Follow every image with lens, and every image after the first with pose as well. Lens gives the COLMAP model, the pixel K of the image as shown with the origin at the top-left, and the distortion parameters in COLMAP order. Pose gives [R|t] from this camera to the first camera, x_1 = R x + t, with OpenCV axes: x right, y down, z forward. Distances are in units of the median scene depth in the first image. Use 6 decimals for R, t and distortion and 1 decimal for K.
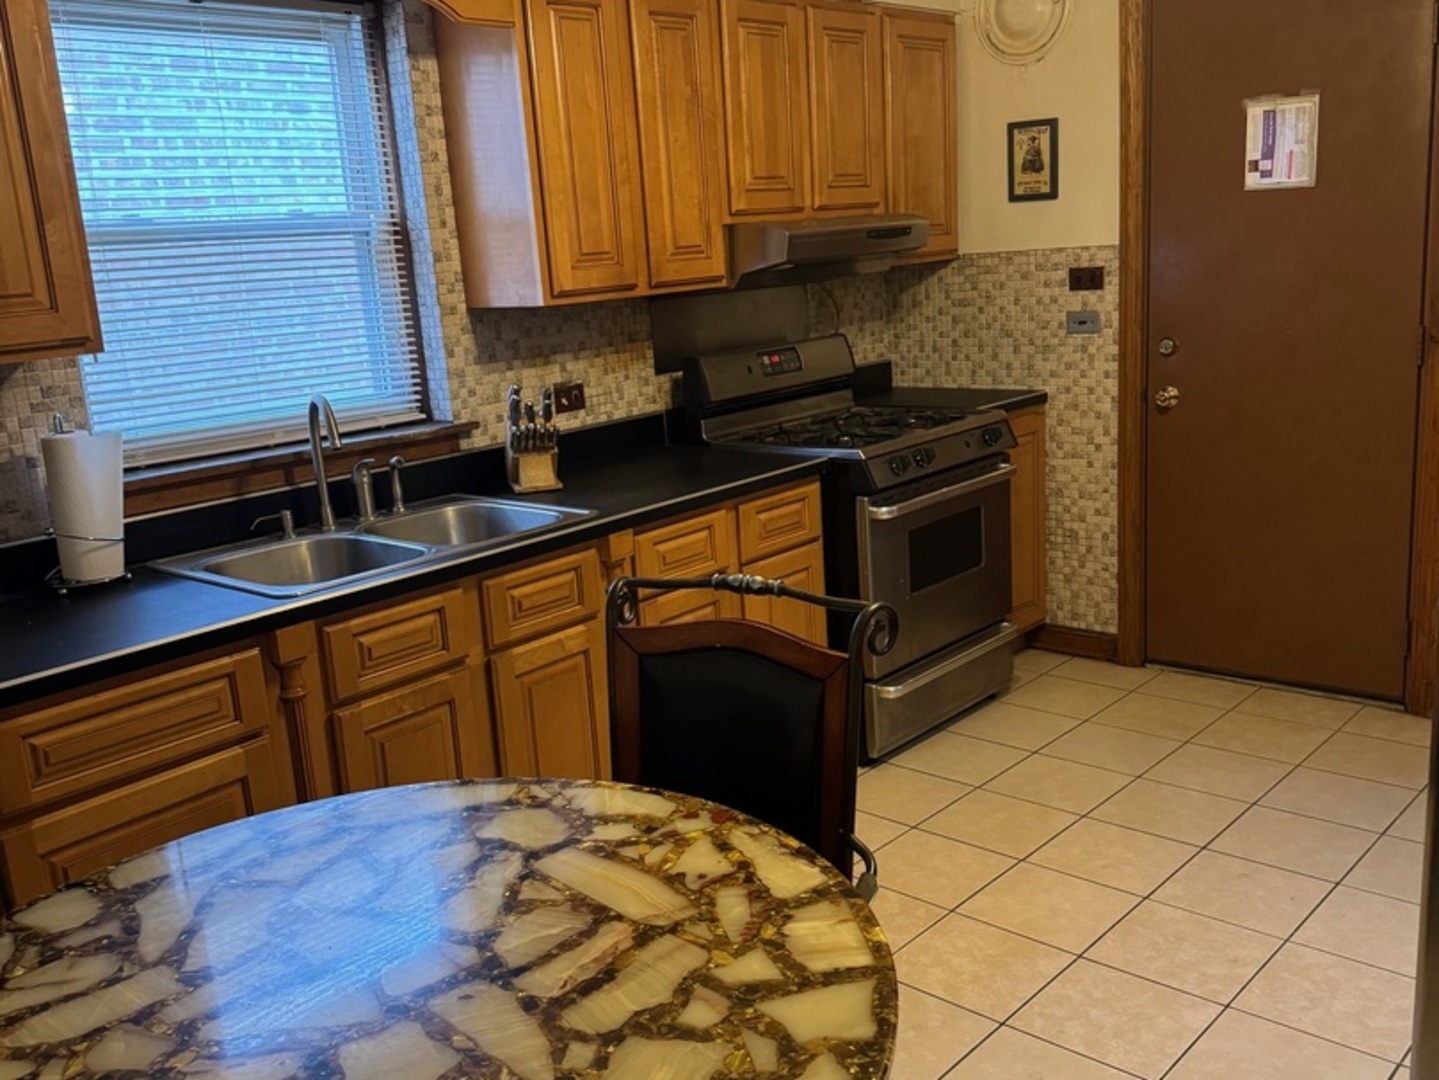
lens RADIAL K [[1348.7, 0, 714.9], [0, 1348.7, 539.5], [0, 0, 1]] dist [0.207384, -0.446602]
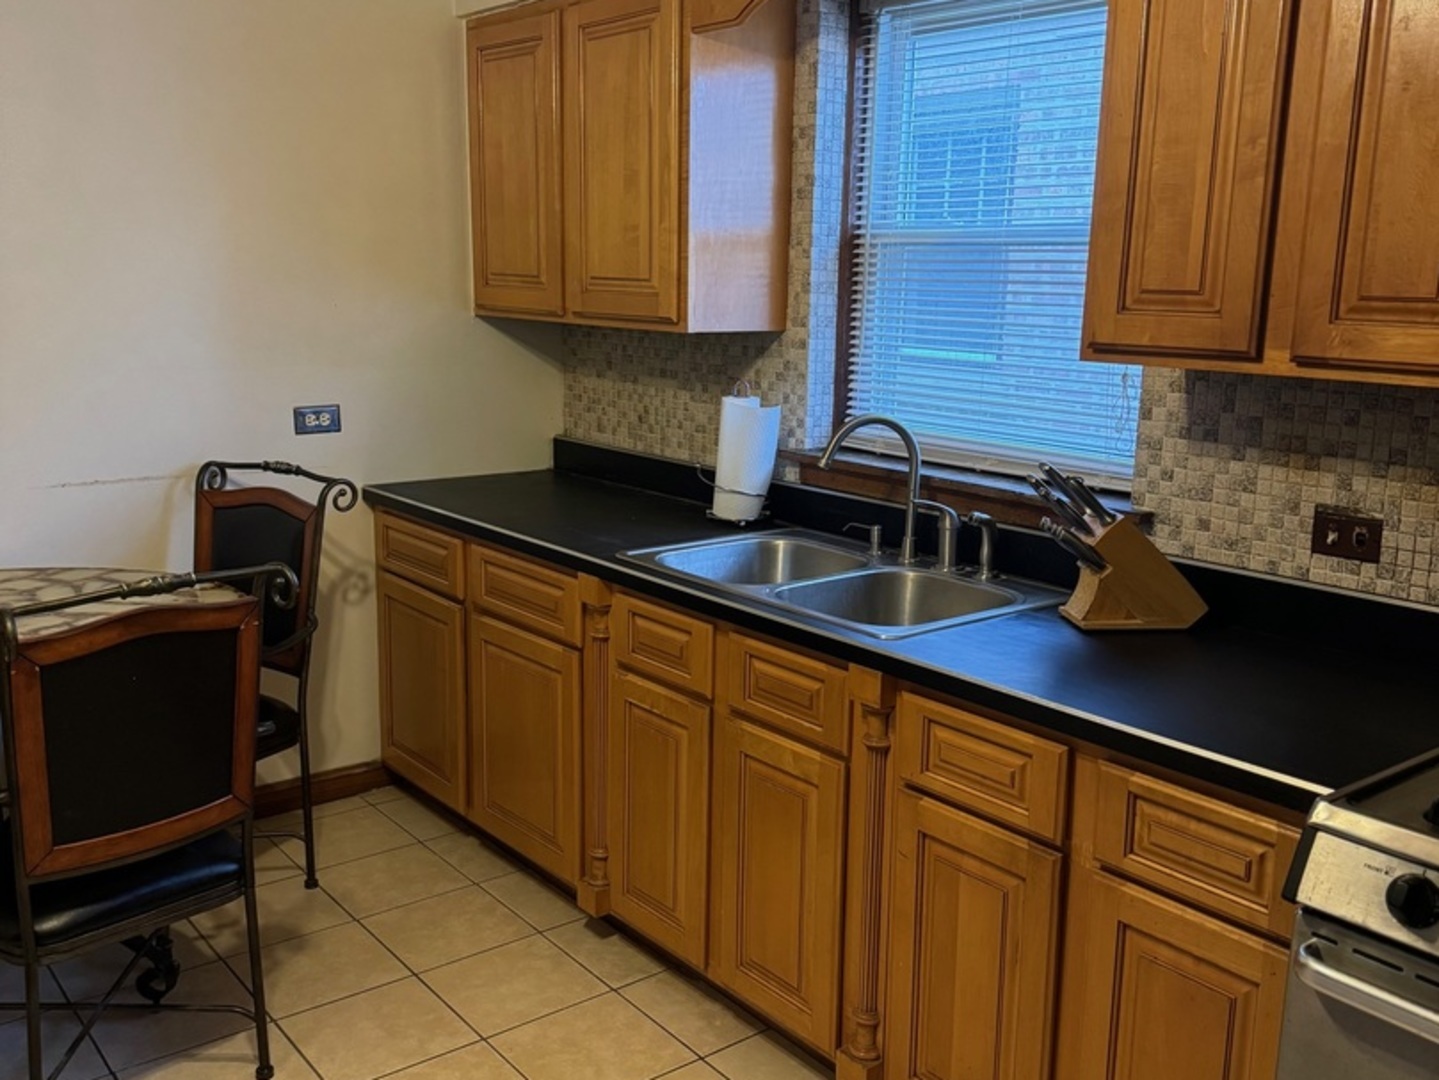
lens RADIAL K [[1348.7, 0, 714.9], [0, 1348.7, 539.5], [0, 0, 1]] dist [0.207384, -0.446602]
pose [[-0.173581, 0.255645, -0.951060, 0.552898], [-0.223492, 0.930298, 0.290854, -0.235191], [0.959125, 0.263042, -0.104348, 0.876336]]
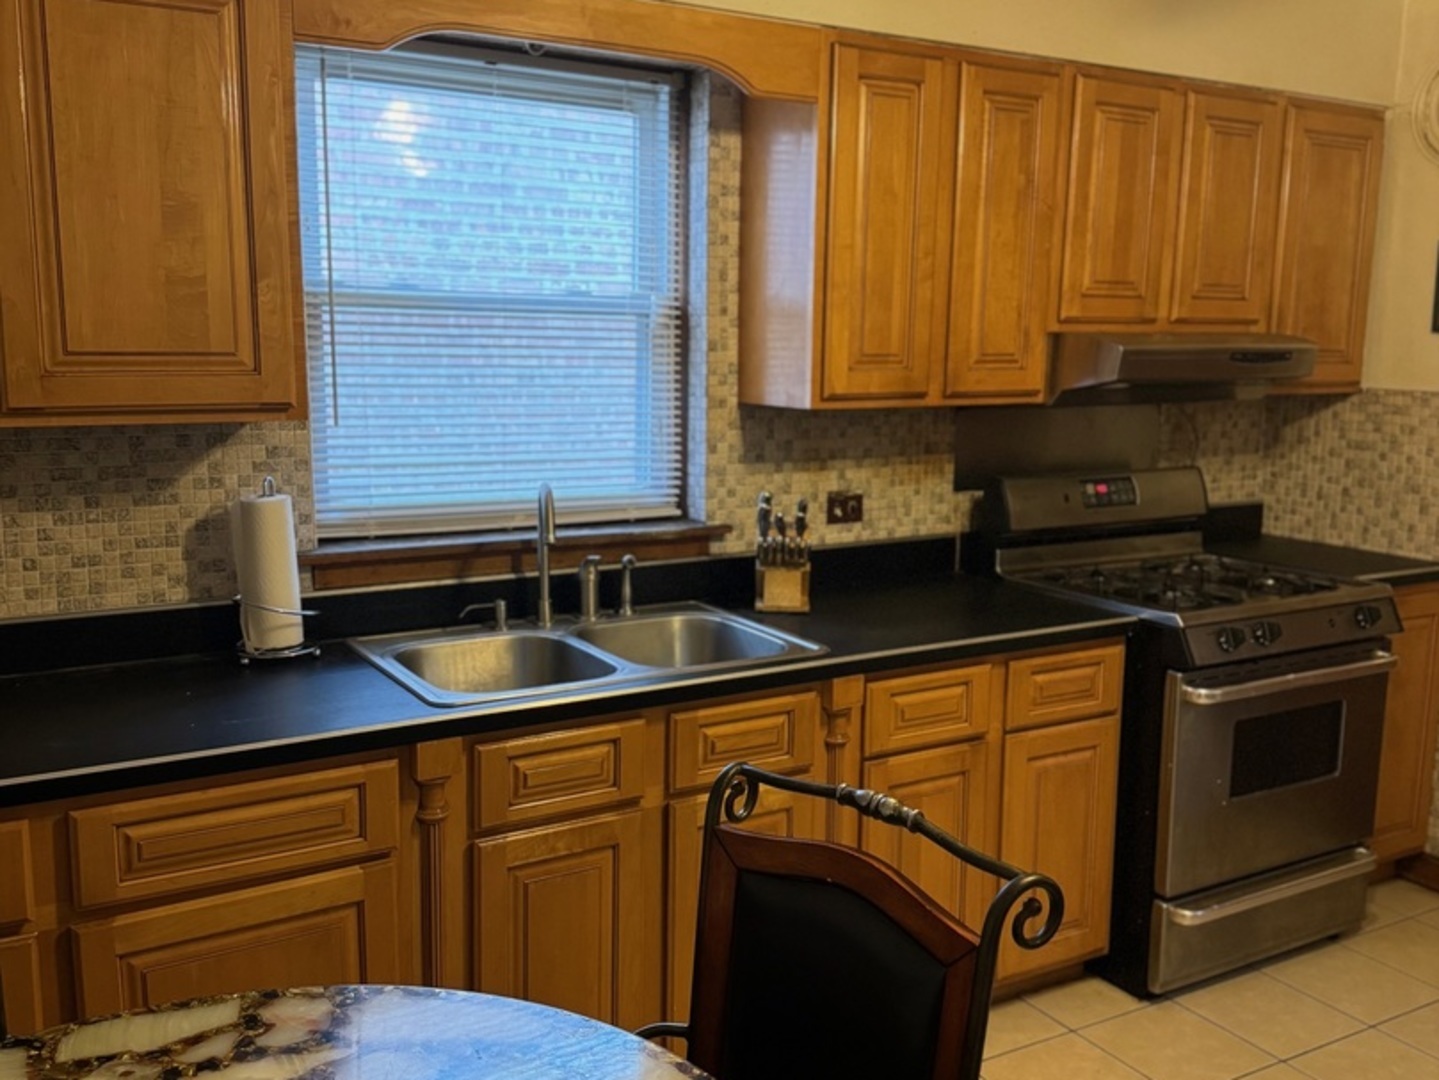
lens RADIAL K [[1348.7, 0, 714.9], [0, 1348.7, 539.5], [0, 0, 1]] dist [0.207384, -0.446602]
pose [[0.950964, 0.125319, -0.282776, 0.072909], [-0.141098, 0.989339, -0.036058, -0.043605], [0.275242, 0.074189, 0.958508, 0.131061]]
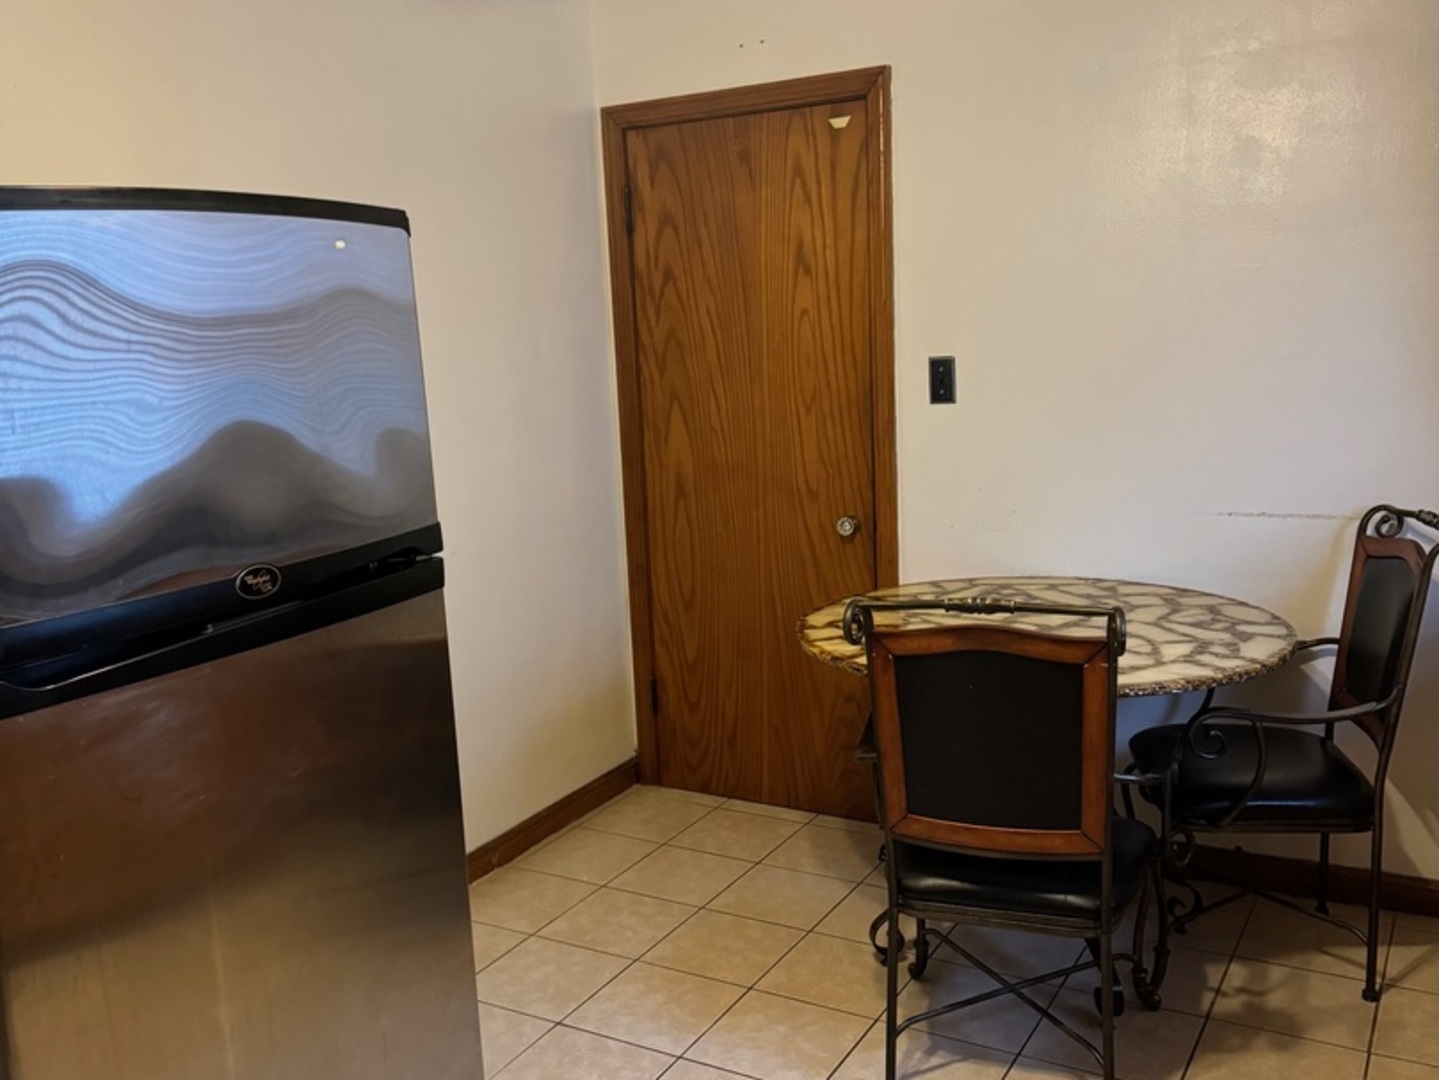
lens RADIAL K [[1348.7, 0, 714.9], [0, 1348.7, 539.5], [0, 0, 1]] dist [0.207384, -0.446602]
pose [[-0.972323, 0.142441, -0.185198, 0.255089], [0.061052, 0.920023, 0.387078, -0.272616], [0.225522, 0.365058, -0.903256, 1.132250]]
